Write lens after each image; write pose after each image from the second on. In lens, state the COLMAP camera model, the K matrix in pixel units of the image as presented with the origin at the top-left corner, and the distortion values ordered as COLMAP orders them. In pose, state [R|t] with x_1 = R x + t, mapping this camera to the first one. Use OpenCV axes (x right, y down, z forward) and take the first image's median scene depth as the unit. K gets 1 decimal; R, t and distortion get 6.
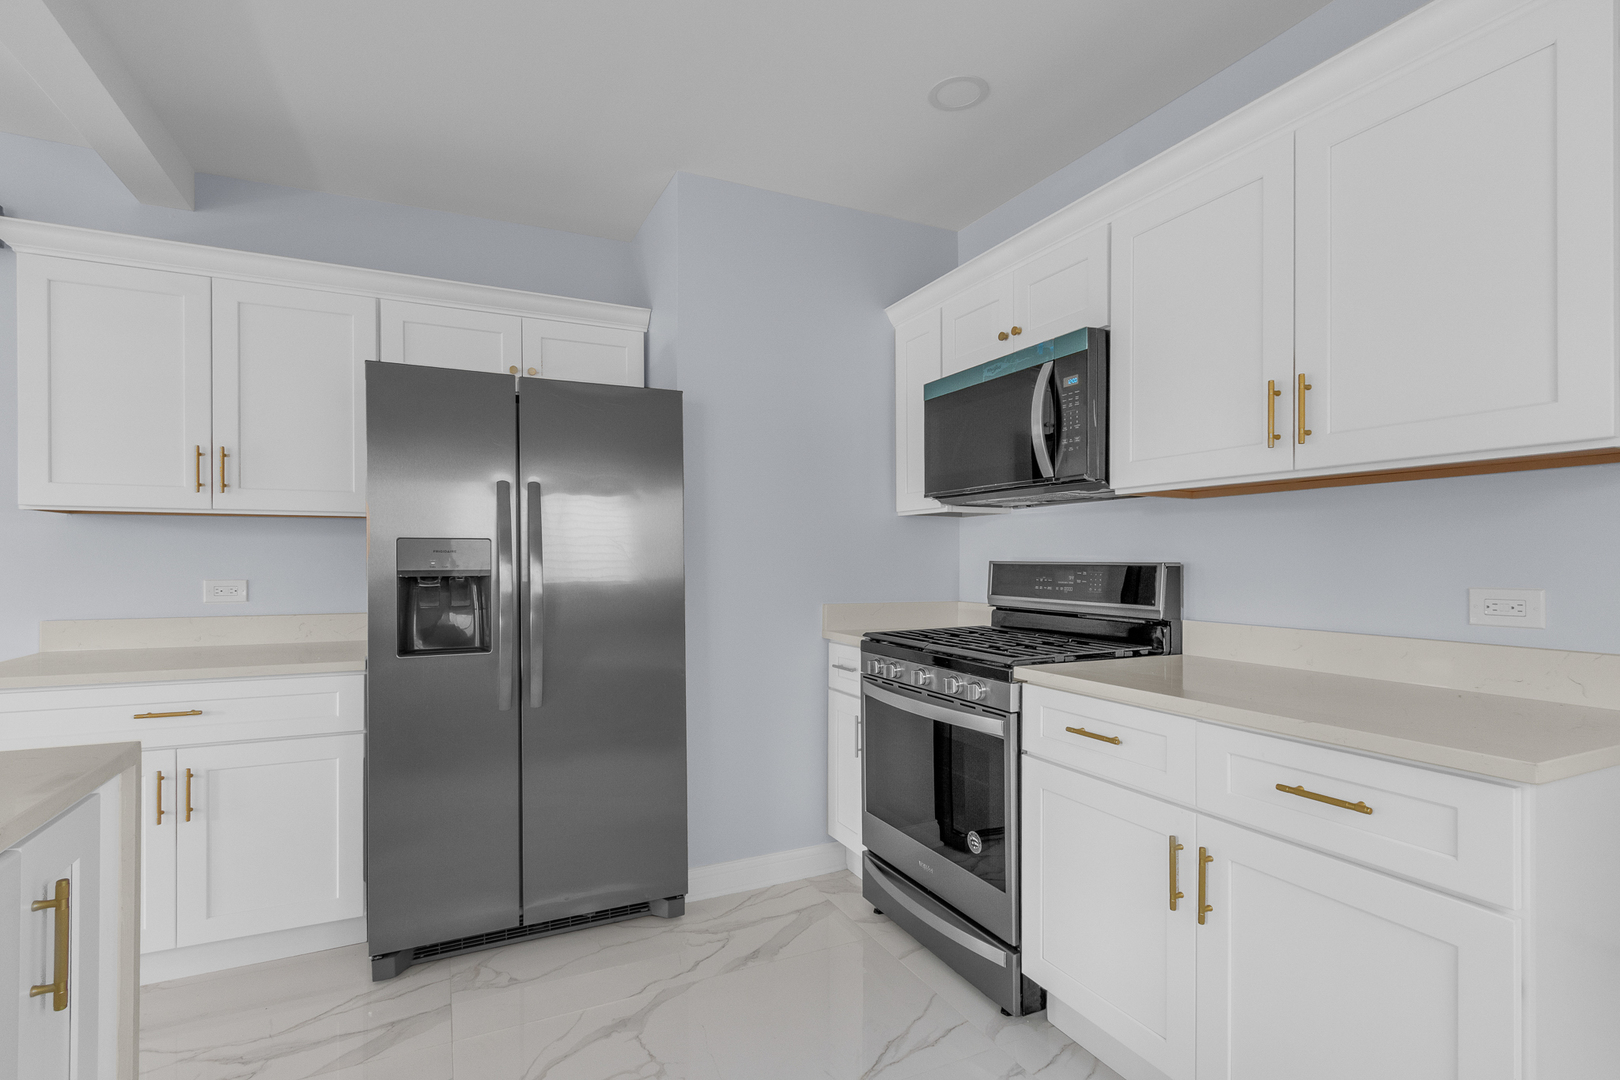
lens RADIAL K [[760.8, 0, 806.6], [0, 760.8, 561.1], [0, 0, 1]] dist [0.001528, 0.000242]
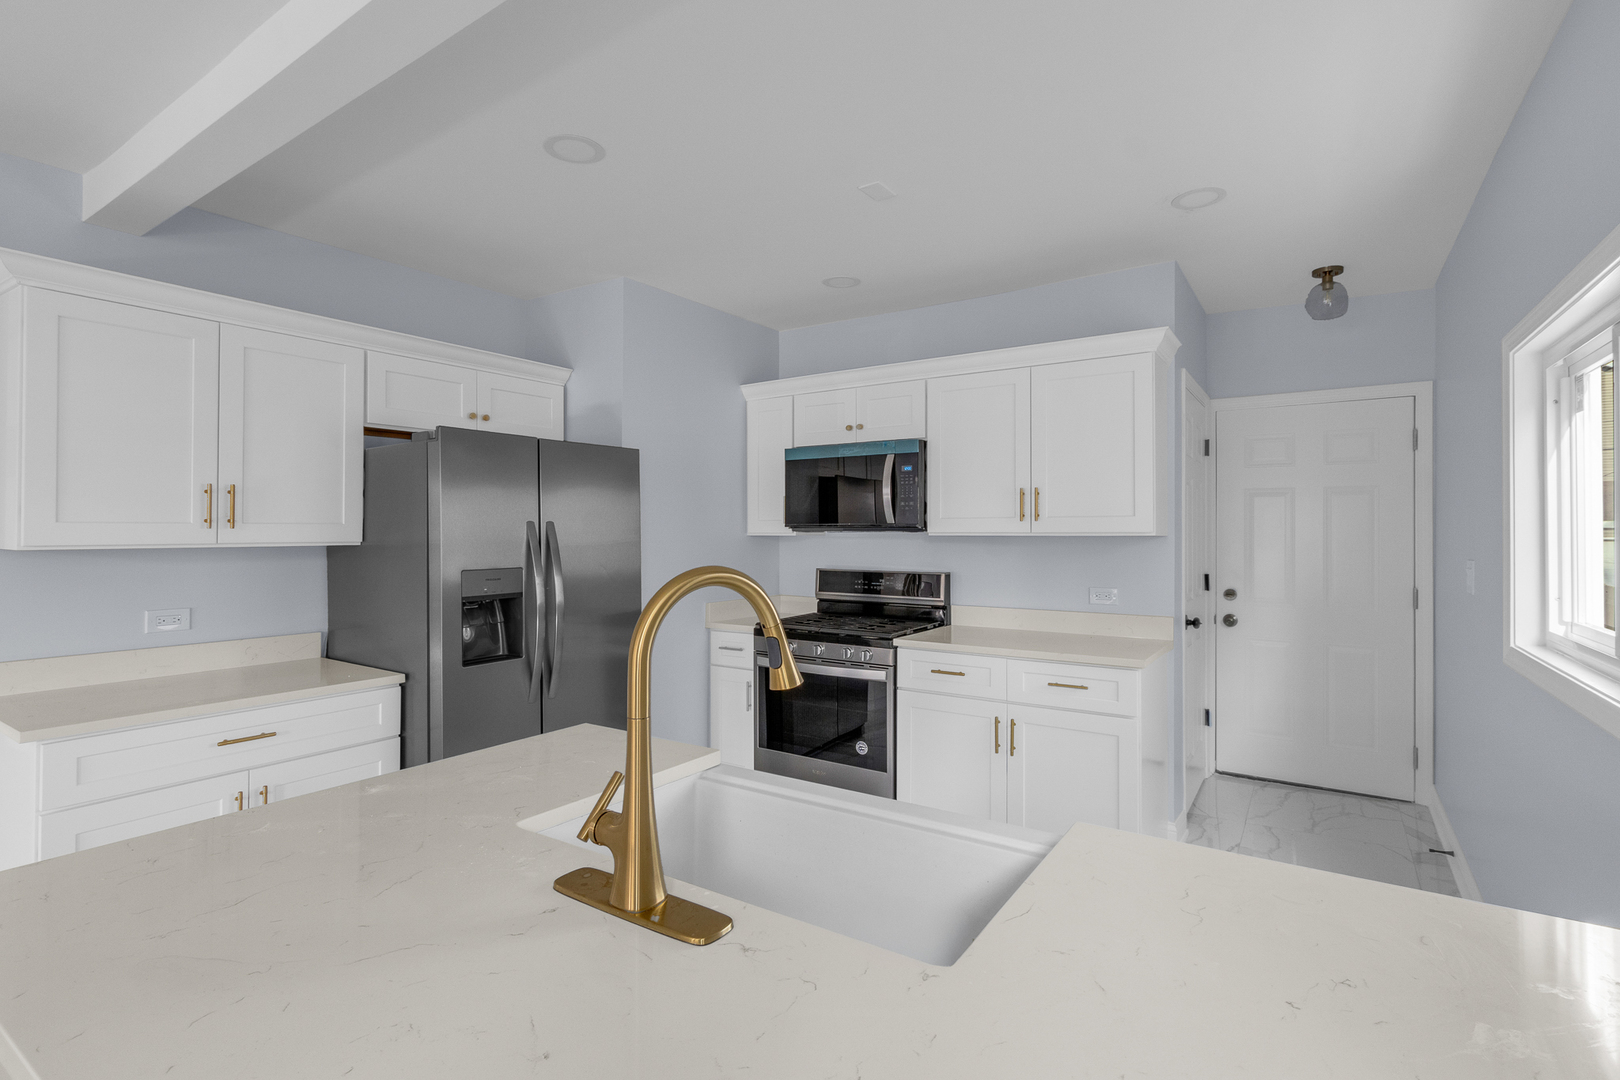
lens RADIAL K [[760.8, 0, 813.2], [0, 760.8, 535.0], [0, 0, 1]] dist [0.001528, 0.000242]
pose [[0.862364, -0.003566, 0.506277, -0.650276], [0.003236, 0.999994, 0.001530, -0.085606], [-0.506279, 0.000319, 0.862370, -0.336552]]
